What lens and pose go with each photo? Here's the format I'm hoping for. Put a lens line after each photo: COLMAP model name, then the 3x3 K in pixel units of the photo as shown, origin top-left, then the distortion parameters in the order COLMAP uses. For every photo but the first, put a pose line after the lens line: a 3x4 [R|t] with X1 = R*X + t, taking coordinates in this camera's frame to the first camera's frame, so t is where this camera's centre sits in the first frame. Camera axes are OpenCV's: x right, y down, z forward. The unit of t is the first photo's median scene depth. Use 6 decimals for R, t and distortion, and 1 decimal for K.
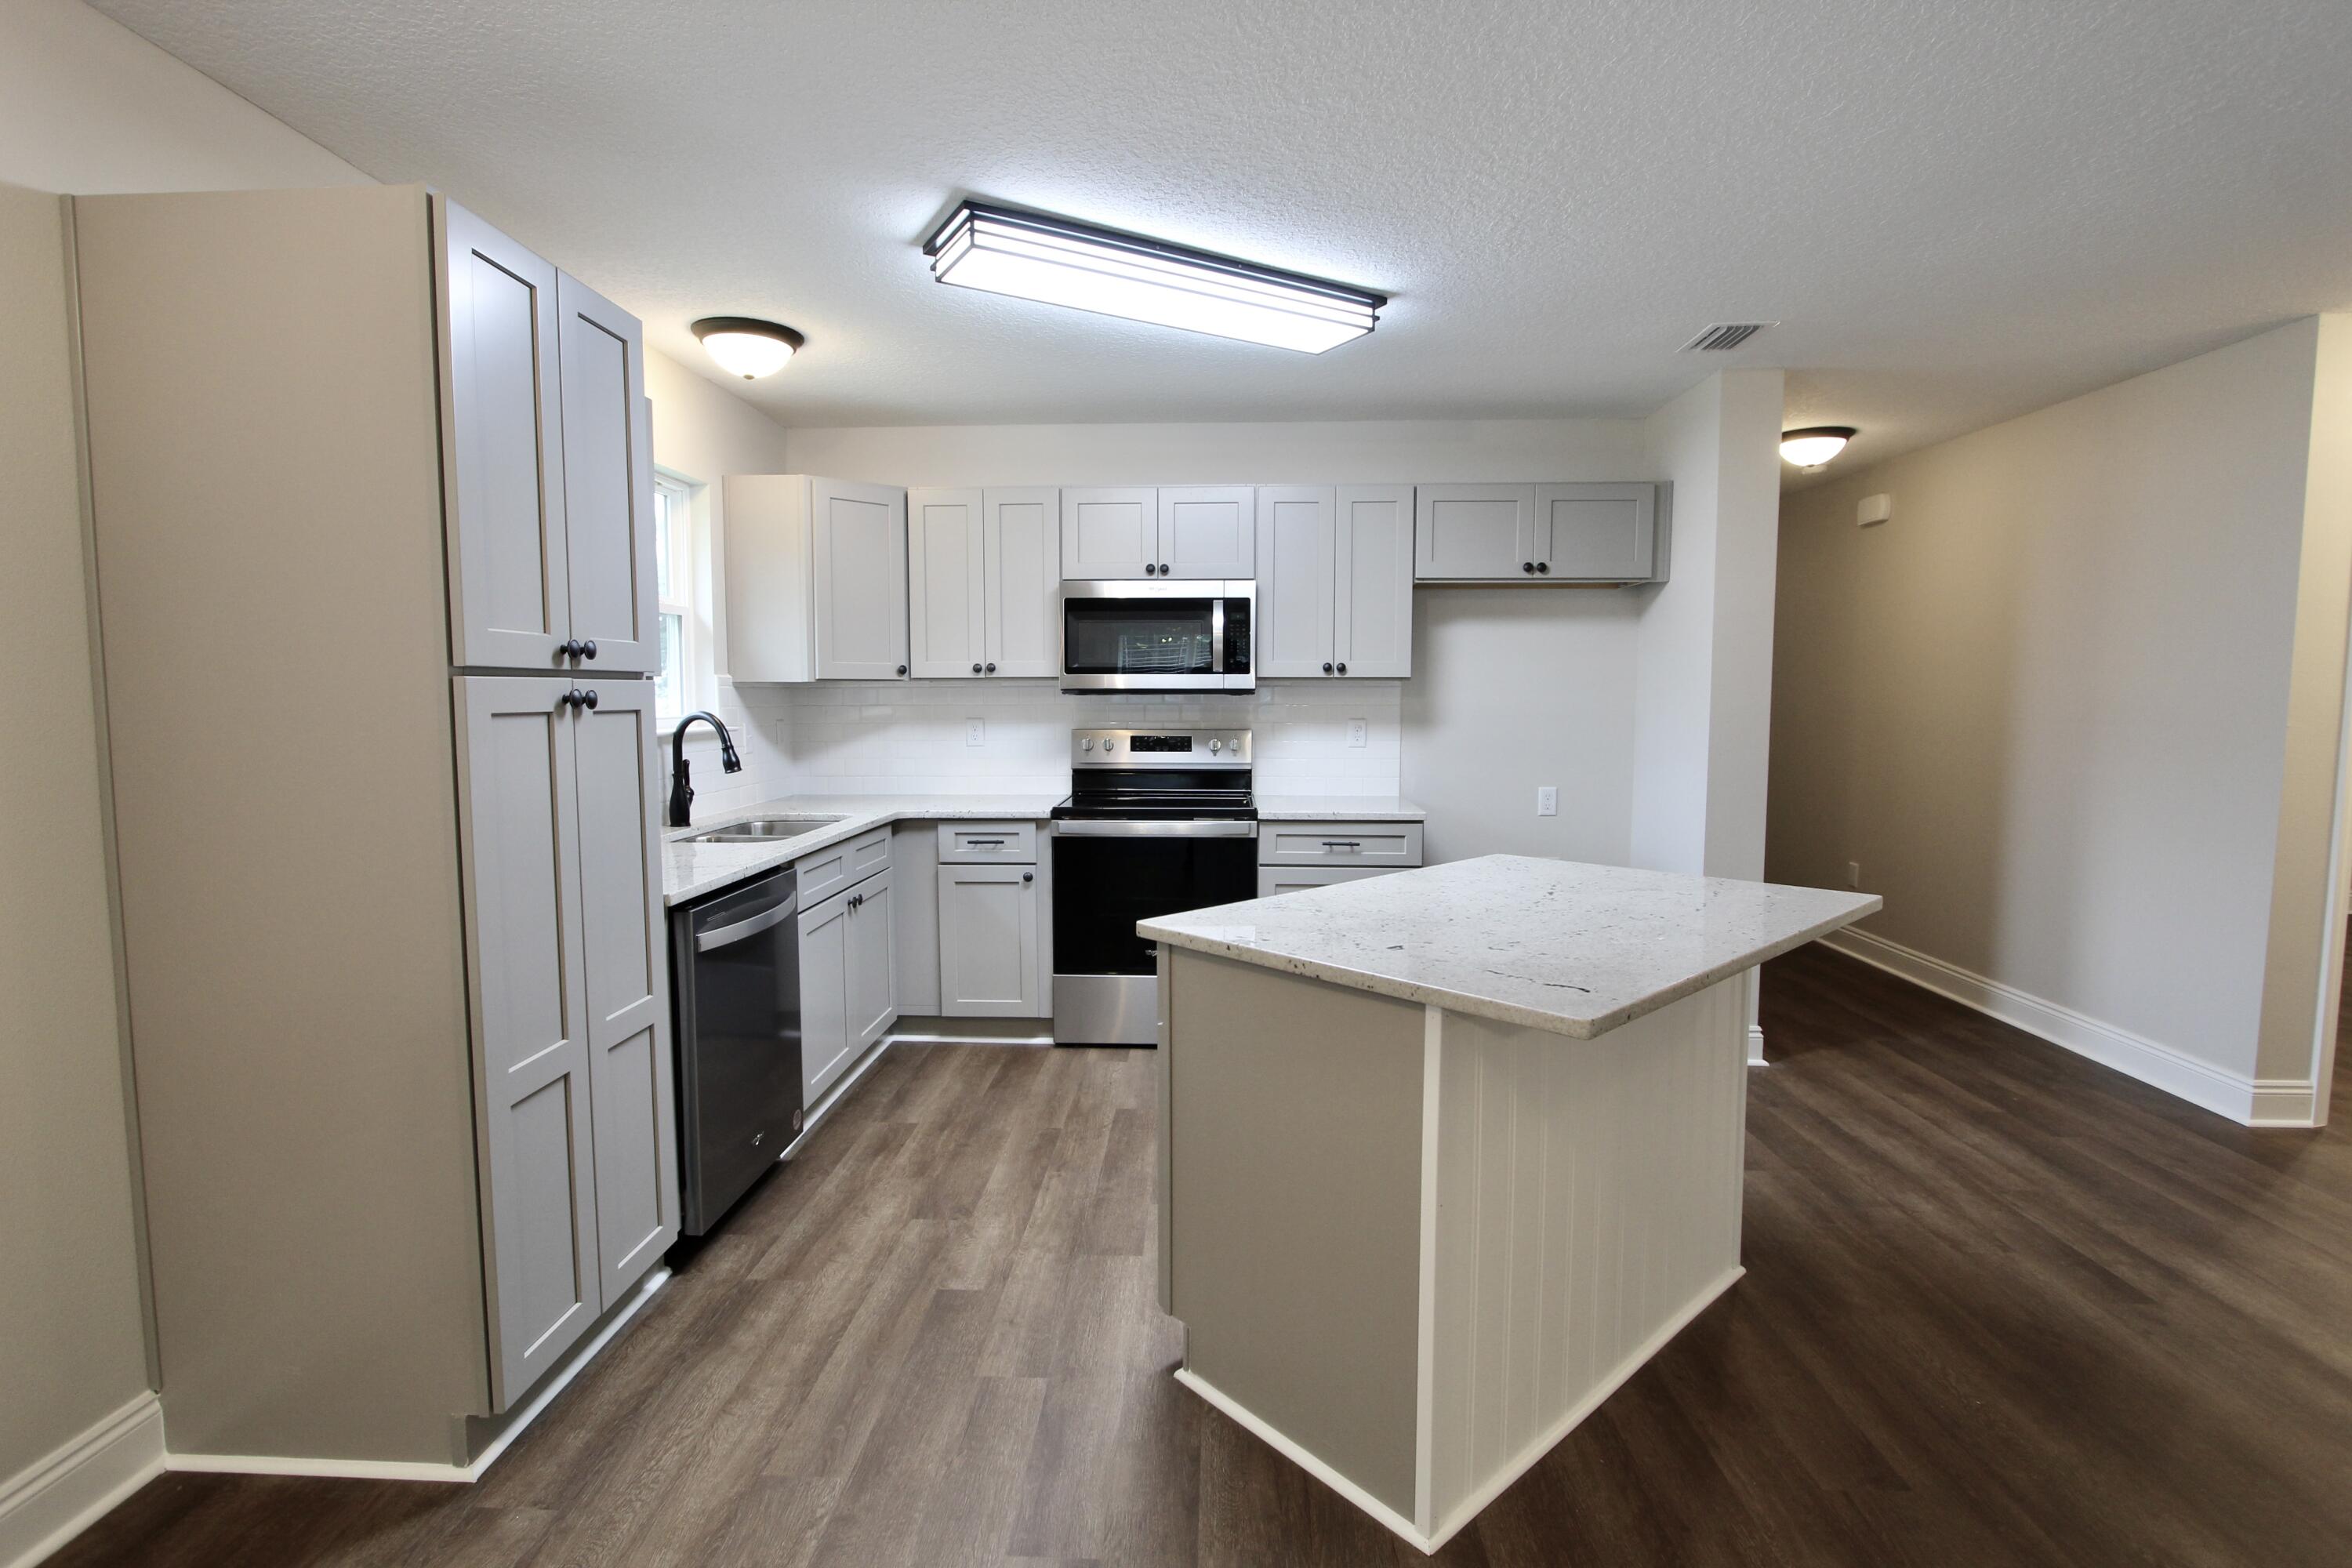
lens RADIAL K [[1087.4, 0, 1173.7], [0, 1087.4, 778.8], [0, 0, 1]] dist [-0.017223, 0.002637]
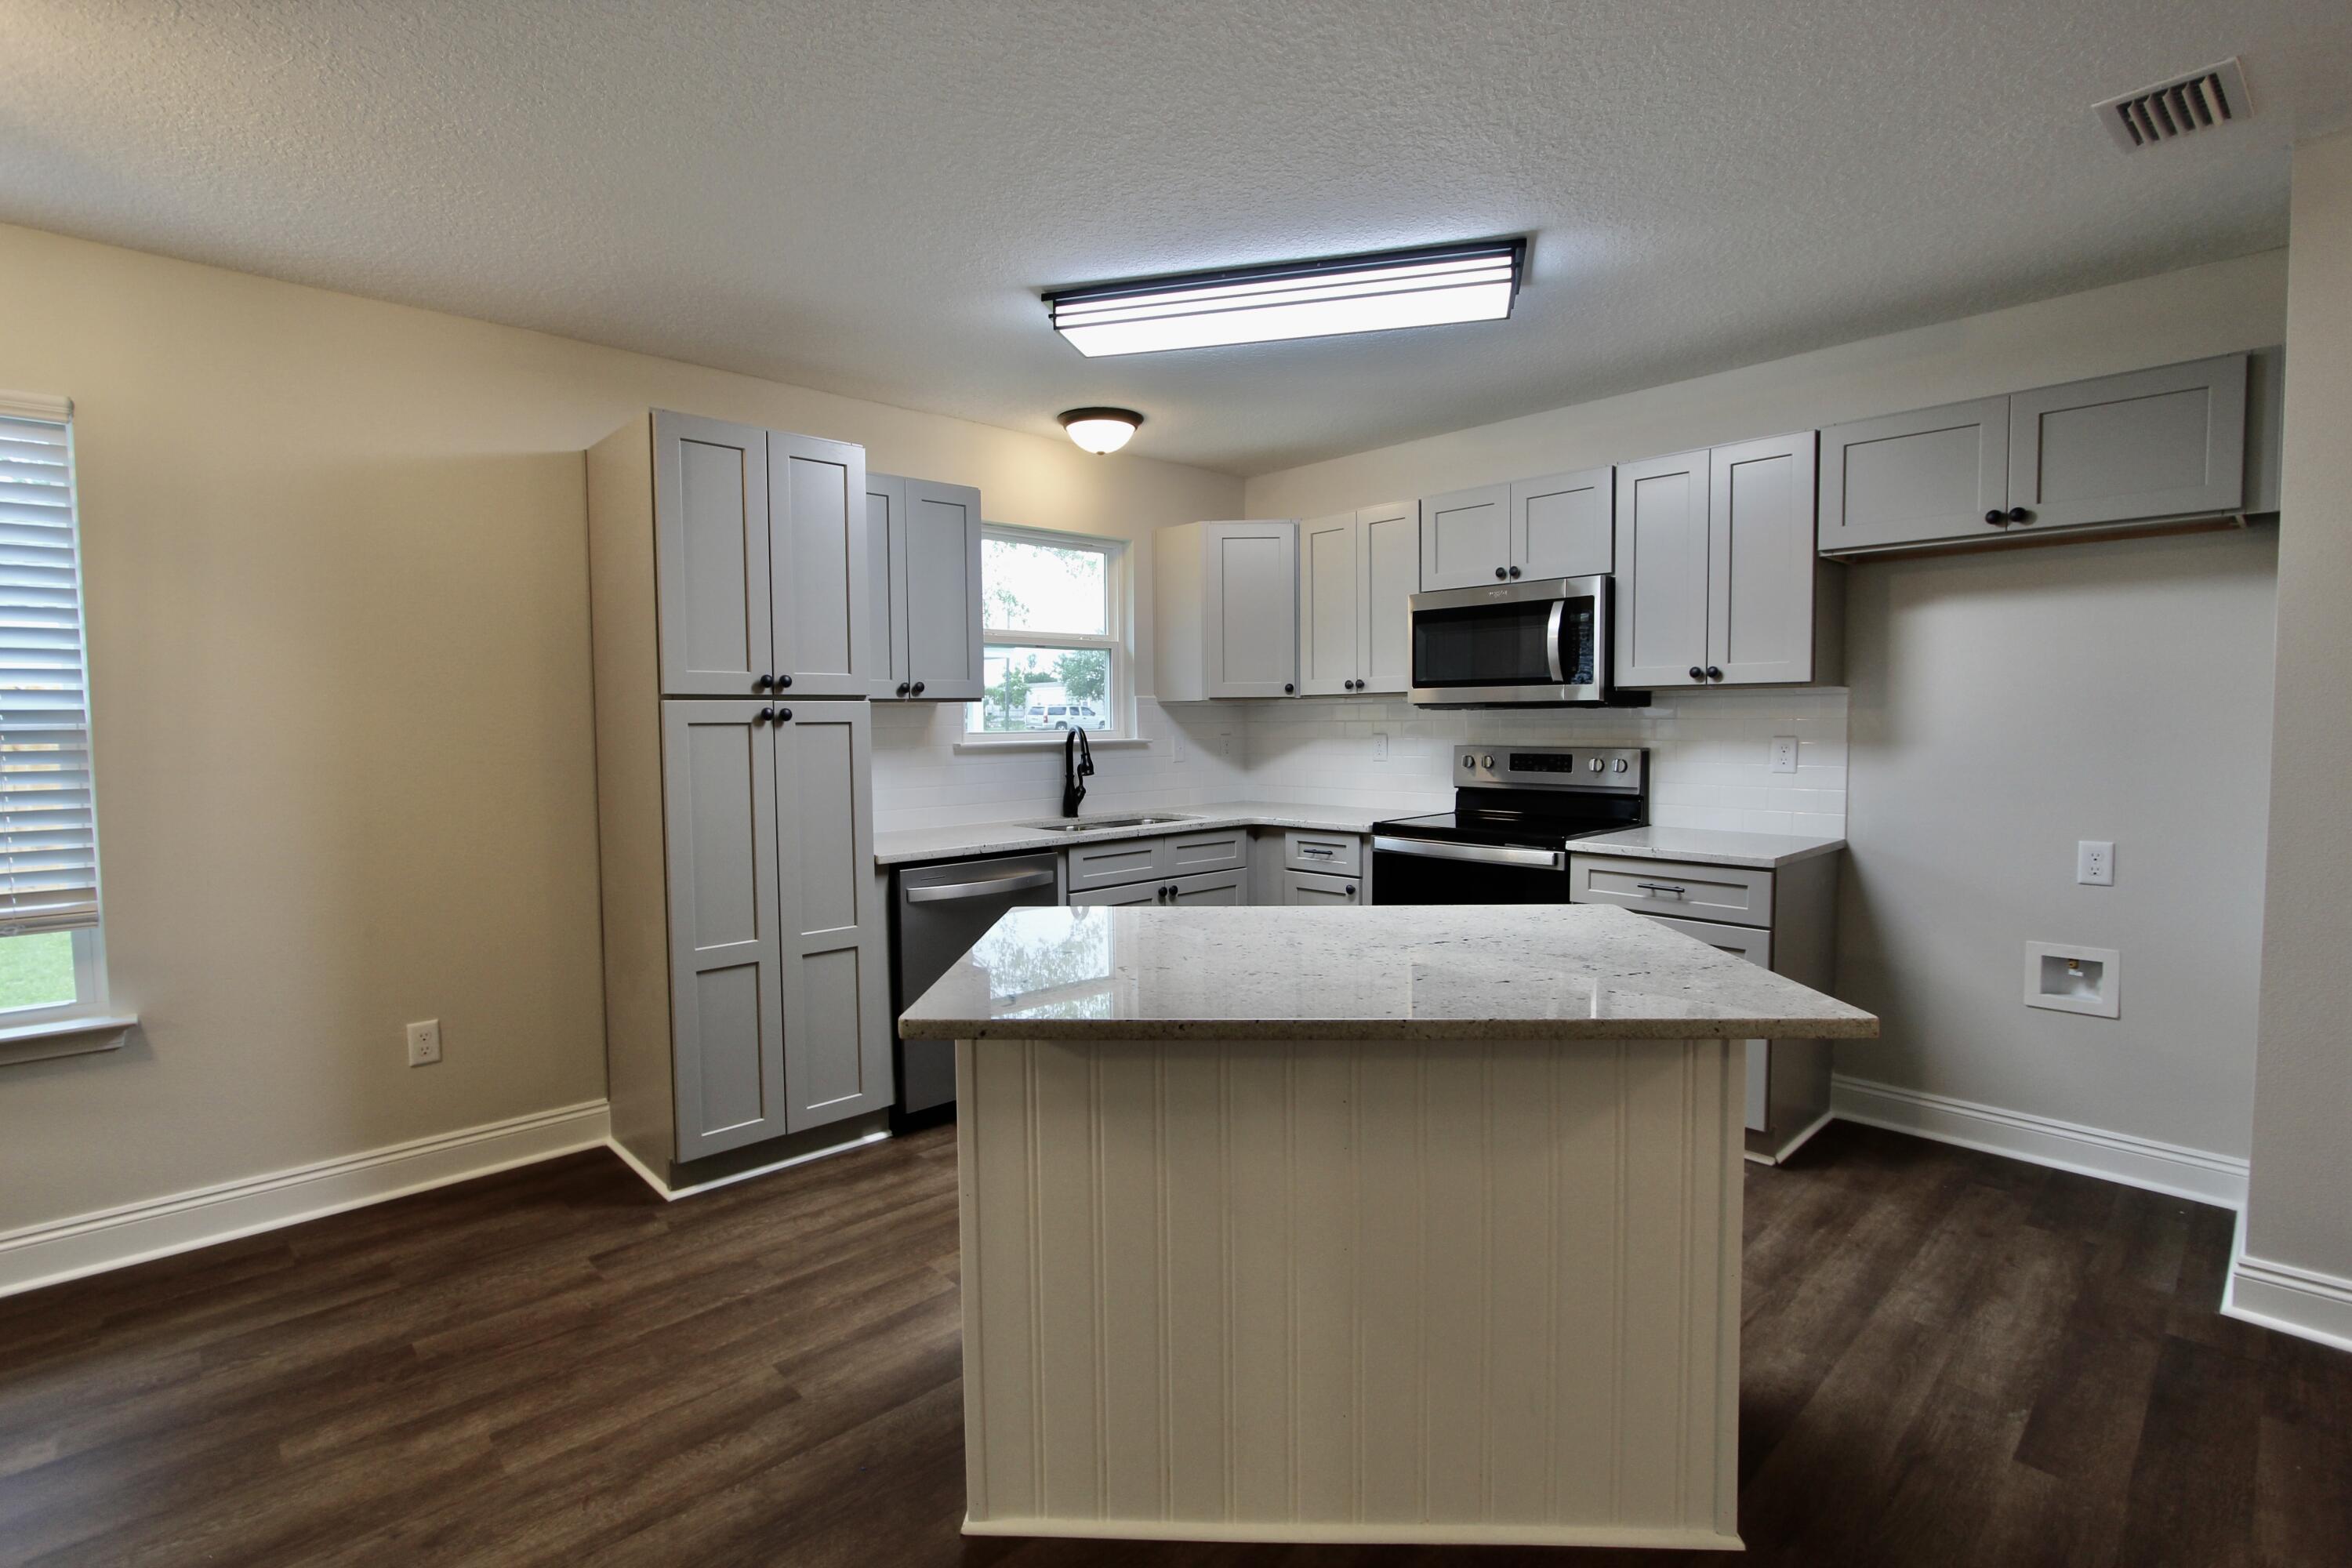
lens RADIAL K [[1087.4, 0, 1173.7], [0, 1087.4, 778.8], [0, 0, 1]] dist [-0.017223, 0.002637]
pose [[0.715553, 0.033187, -0.697770, 0.520550], [-0.046417, 0.998922, -0.000090, -0.005926], [0.697015, 0.032453, 0.716322, 0.181396]]
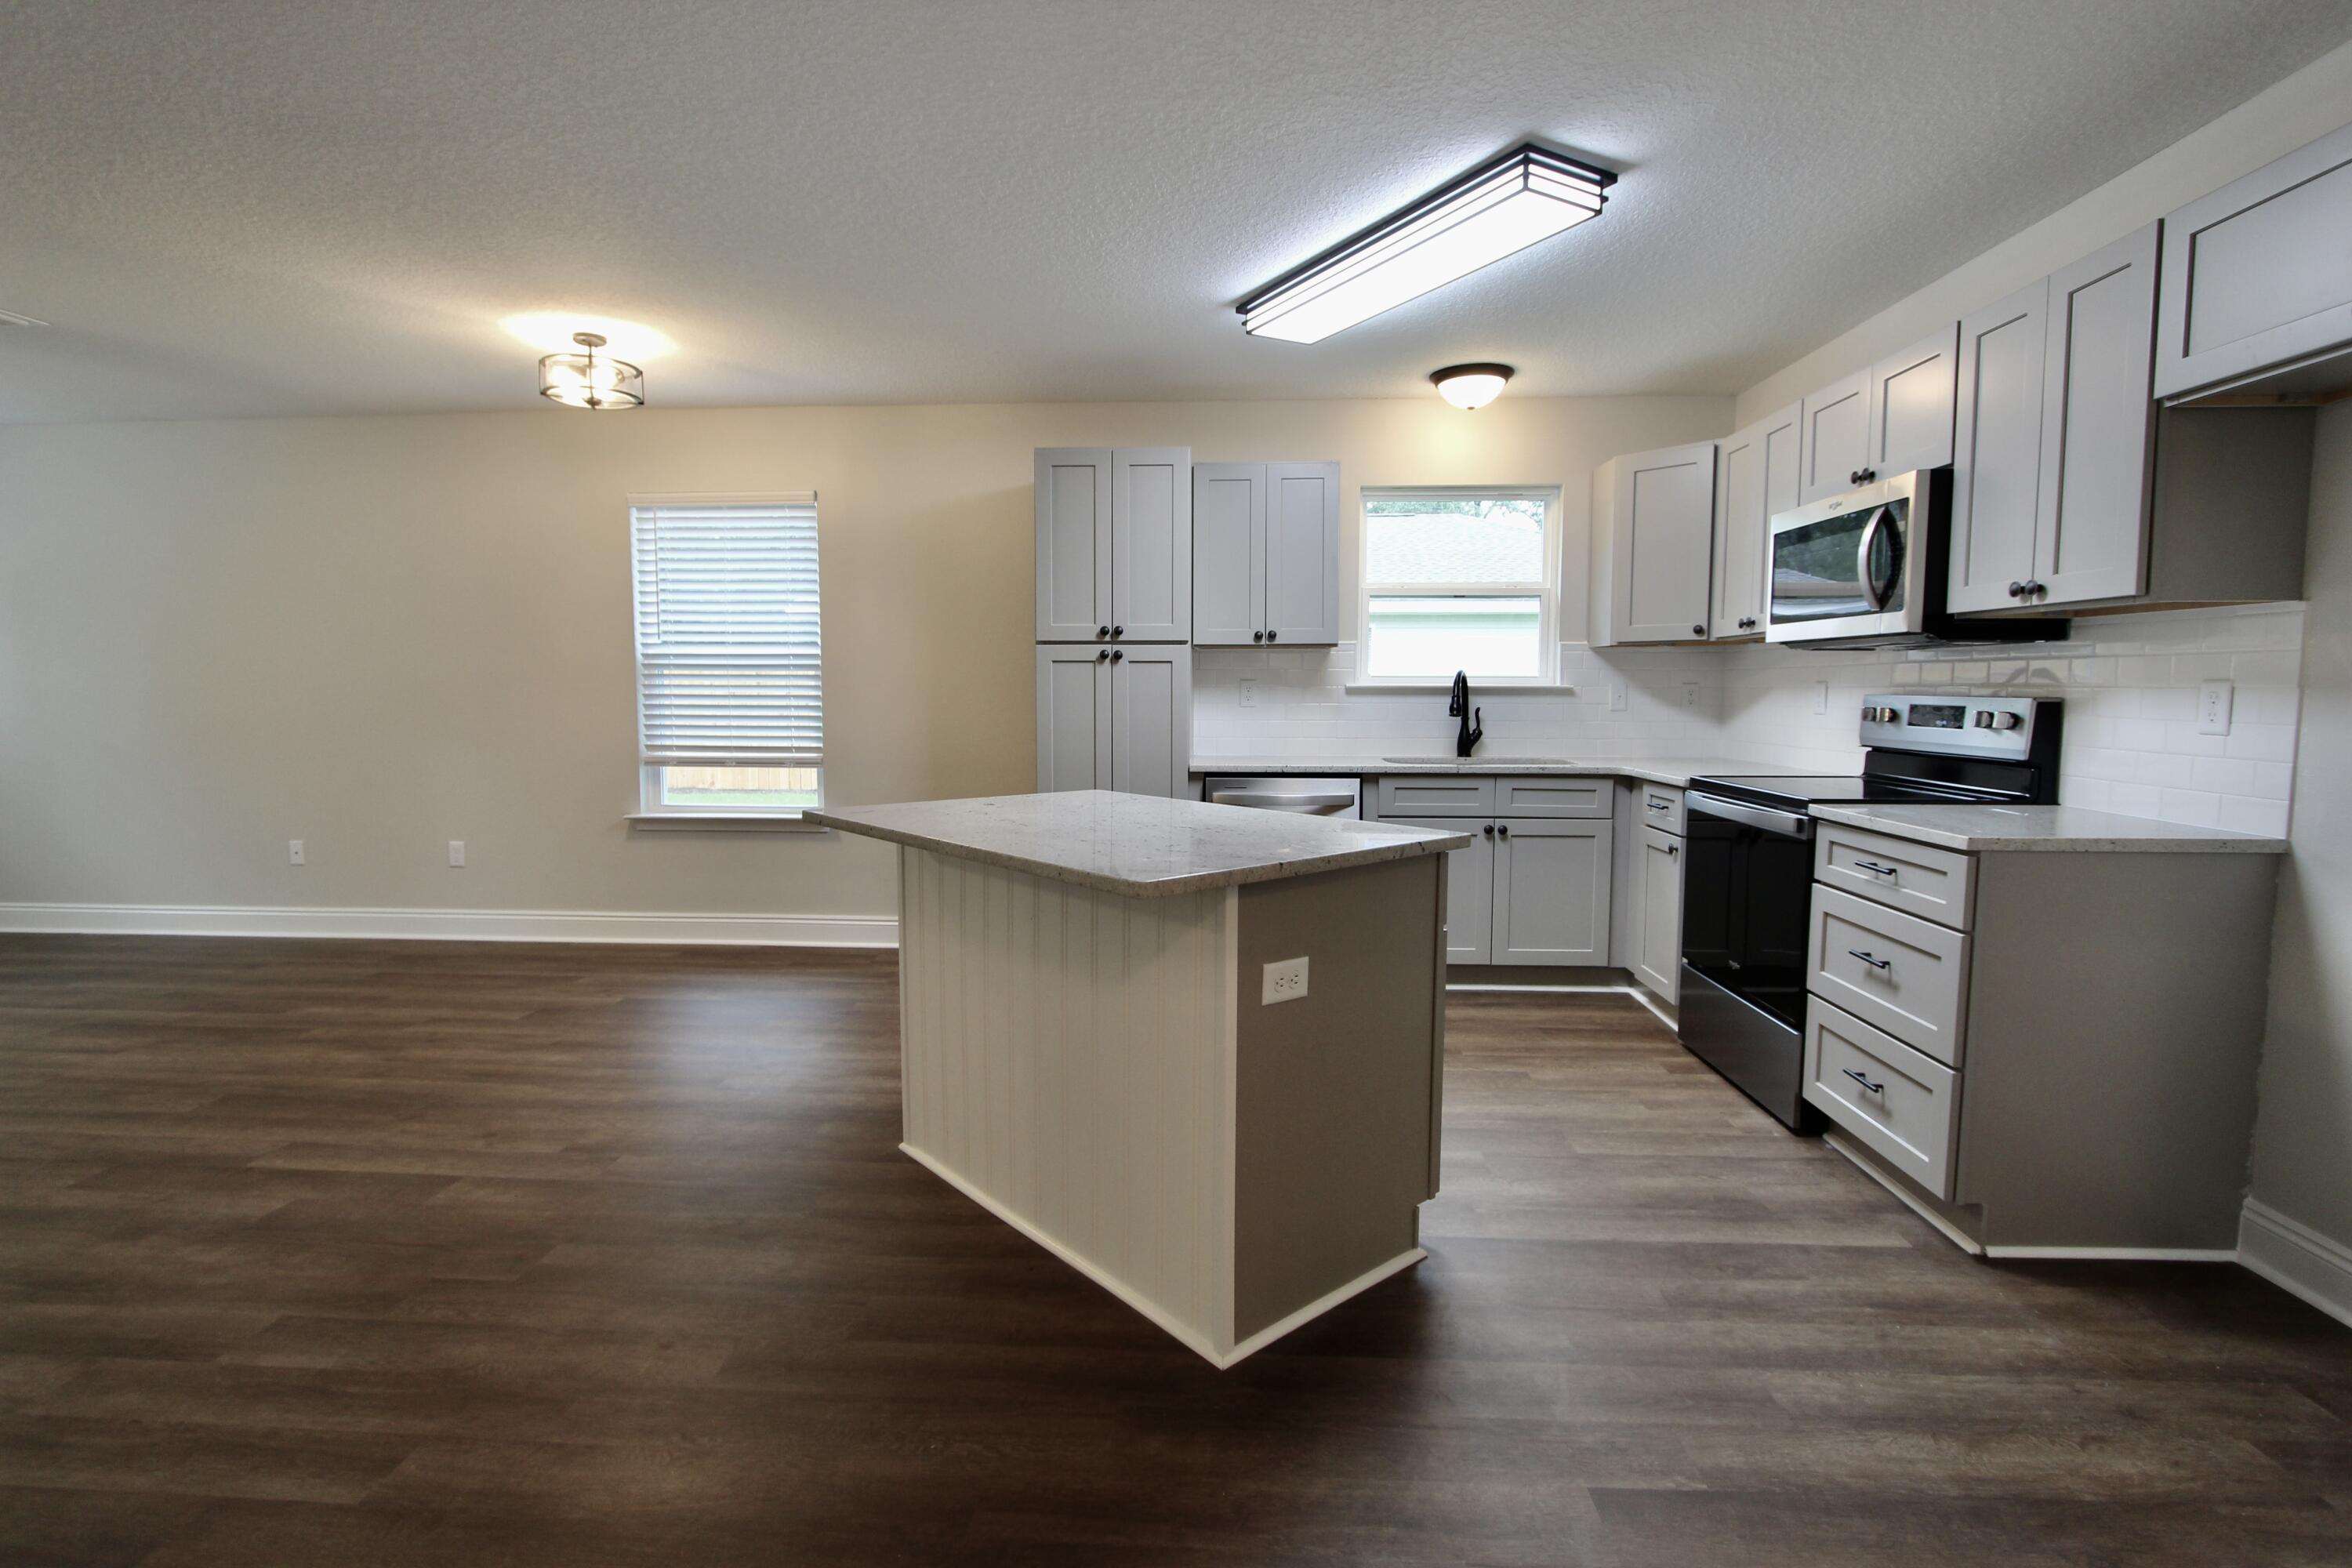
lens RADIAL K [[1087.4, 0, 1173.7], [0, 1087.4, 778.8], [0, 0, 1]] dist [-0.017223, 0.002637]
pose [[-0.012695, 0.085520, -0.996256, 0.899994], [-0.081135, 0.992962, 0.086271, -0.015923], [0.996622, 0.081926, -0.005667, 0.669045]]
